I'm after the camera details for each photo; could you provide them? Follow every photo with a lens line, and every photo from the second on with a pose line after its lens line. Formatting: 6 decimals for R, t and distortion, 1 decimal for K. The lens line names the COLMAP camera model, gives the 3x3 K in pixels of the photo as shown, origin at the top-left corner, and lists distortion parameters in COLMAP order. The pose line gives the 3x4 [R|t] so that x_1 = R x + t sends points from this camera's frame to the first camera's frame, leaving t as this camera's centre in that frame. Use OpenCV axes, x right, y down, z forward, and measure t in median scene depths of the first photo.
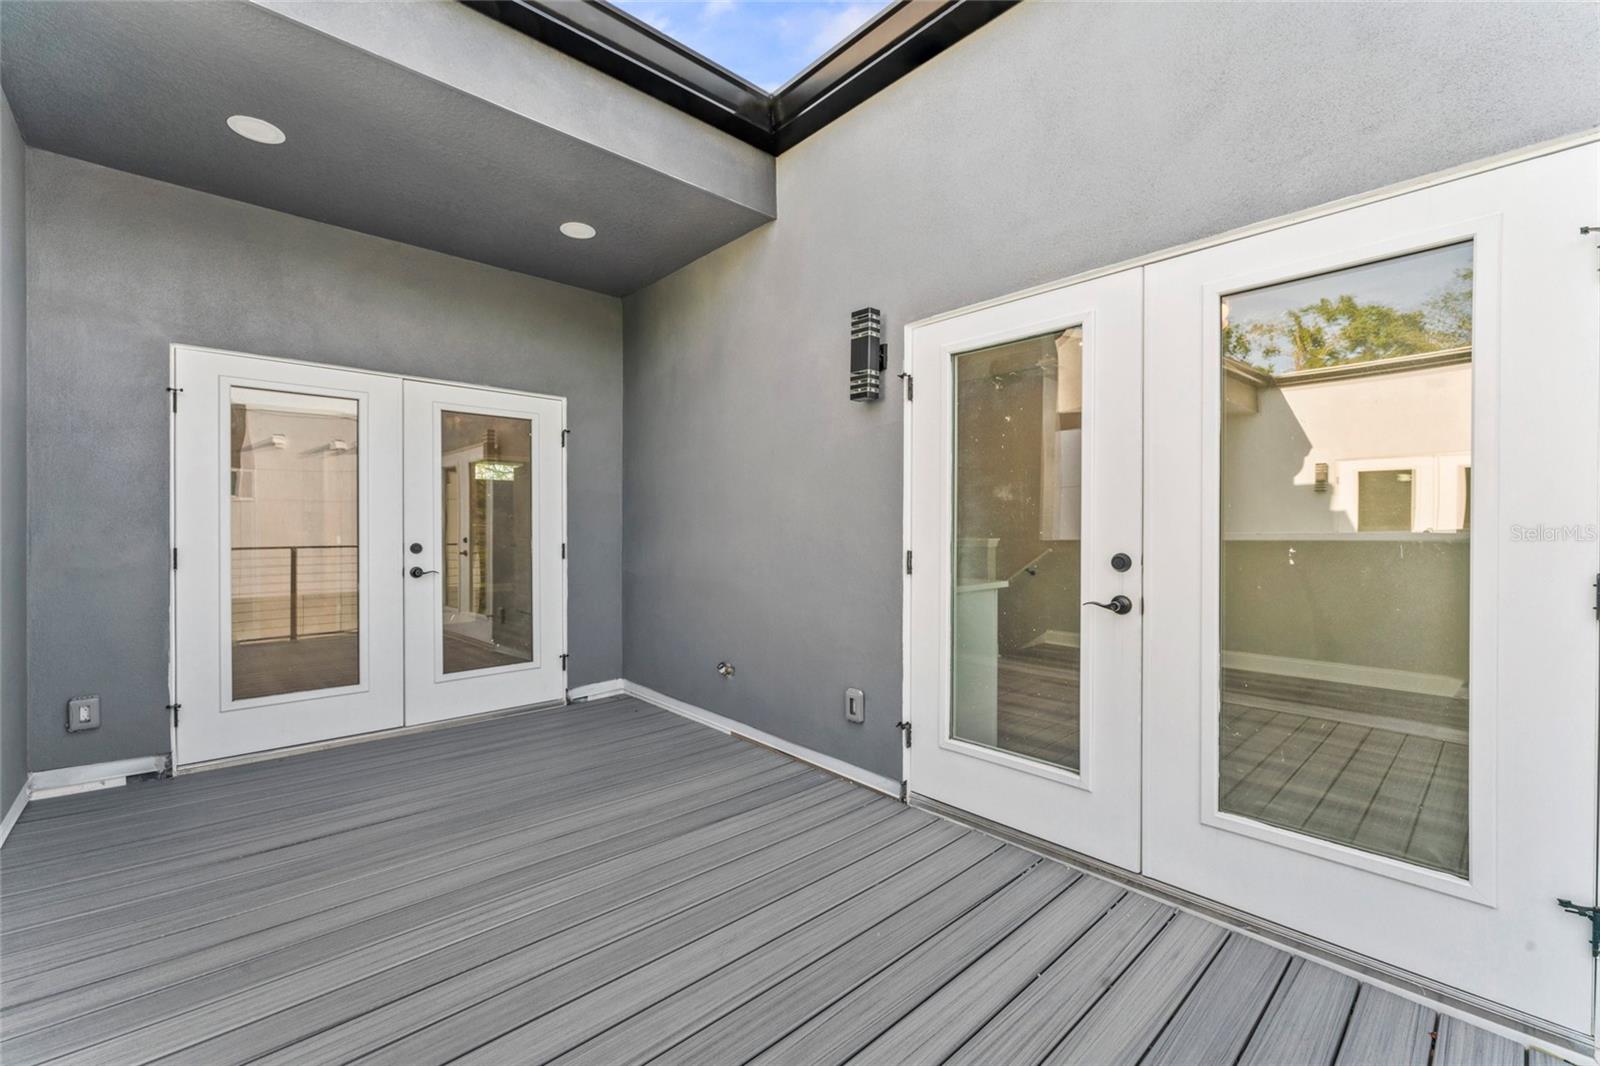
lens RADIAL K [[642.9, 0, 801.7], [0, 642.9, 513.9], [0, 0, 1]] dist [0.001383, 0.000301]
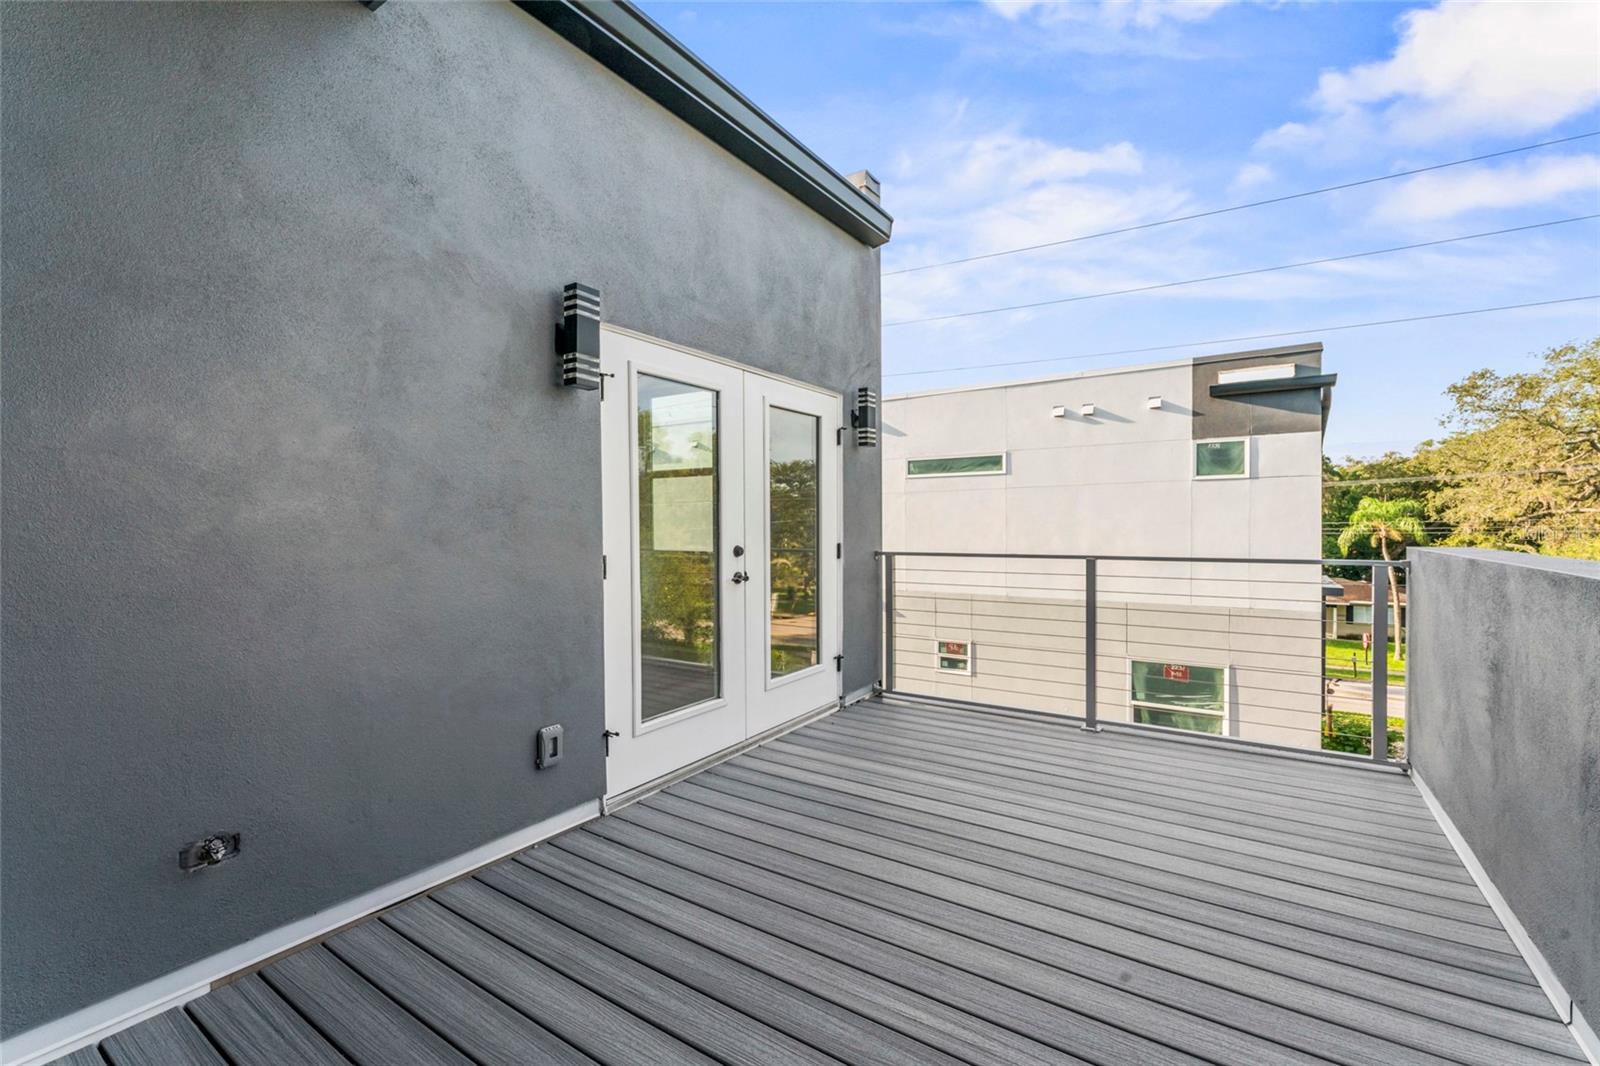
lens RADIAL K [[631.3, 0, 794.6], [0, 631.3, 531.6], [0, 0, 1]] dist [0.000158, 0.000019]
pose [[-0.180555, 0.000605, 0.983565, -0.948946], [-0.002335, 0.999997, -0.001044, 0.024774], [-0.983562, -0.002485, -0.180553, 1.019735]]
